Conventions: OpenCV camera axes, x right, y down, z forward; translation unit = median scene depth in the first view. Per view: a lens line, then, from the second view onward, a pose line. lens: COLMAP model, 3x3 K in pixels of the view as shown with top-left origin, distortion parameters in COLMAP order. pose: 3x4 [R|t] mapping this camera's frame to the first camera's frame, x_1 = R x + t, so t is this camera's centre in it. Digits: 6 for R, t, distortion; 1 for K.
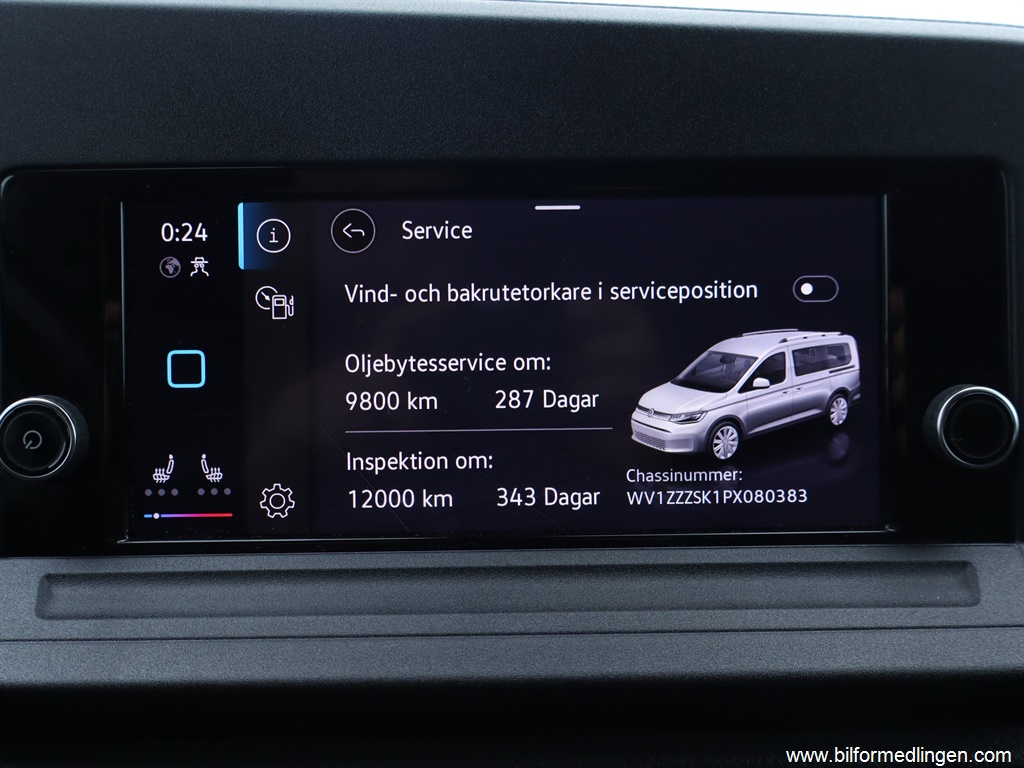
lens RADIAL K [[1003.8, 0, 513.7], [0, 1003.8, 388.7], [0, 0, 1]] dist [0.074676, 0.000000]
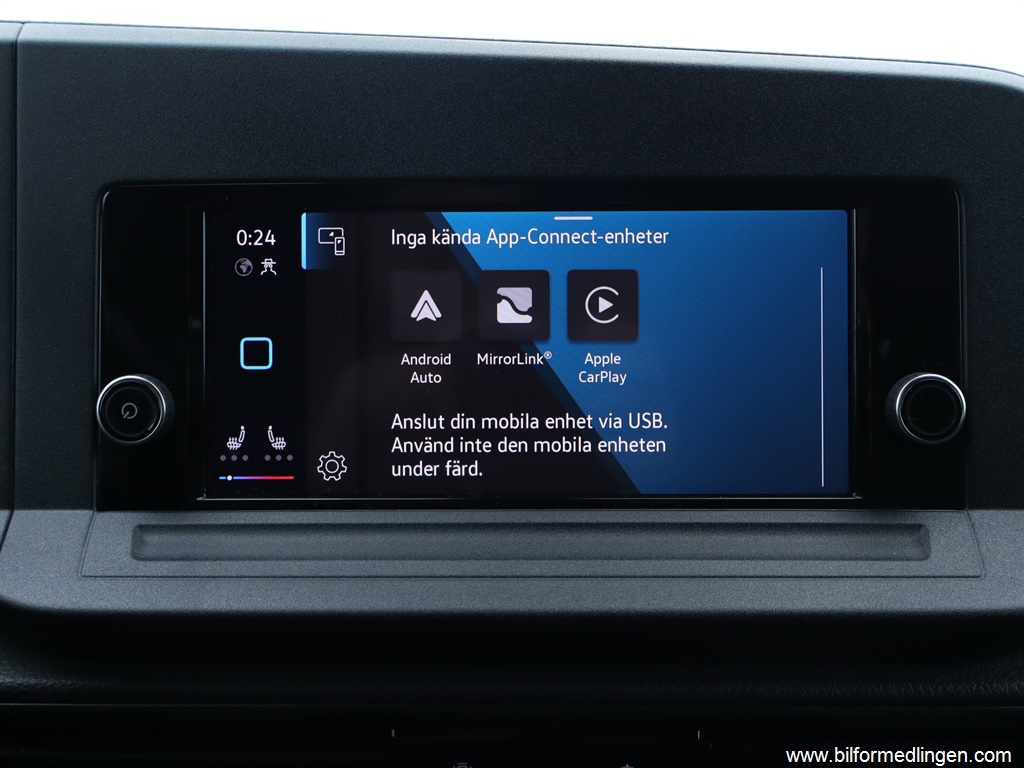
lens RADIAL K [[1003.8, 0, 517.7], [0, 1003.8, 384.8], [0, 0, 1]] dist [0.074676, 0.000000]
pose [[0.999818, 0.009455, -0.016543, 0.000545], [-0.009654, 0.999882, -0.011983, 0.028852], [0.016428, 0.012141, 0.999791, -0.173271]]
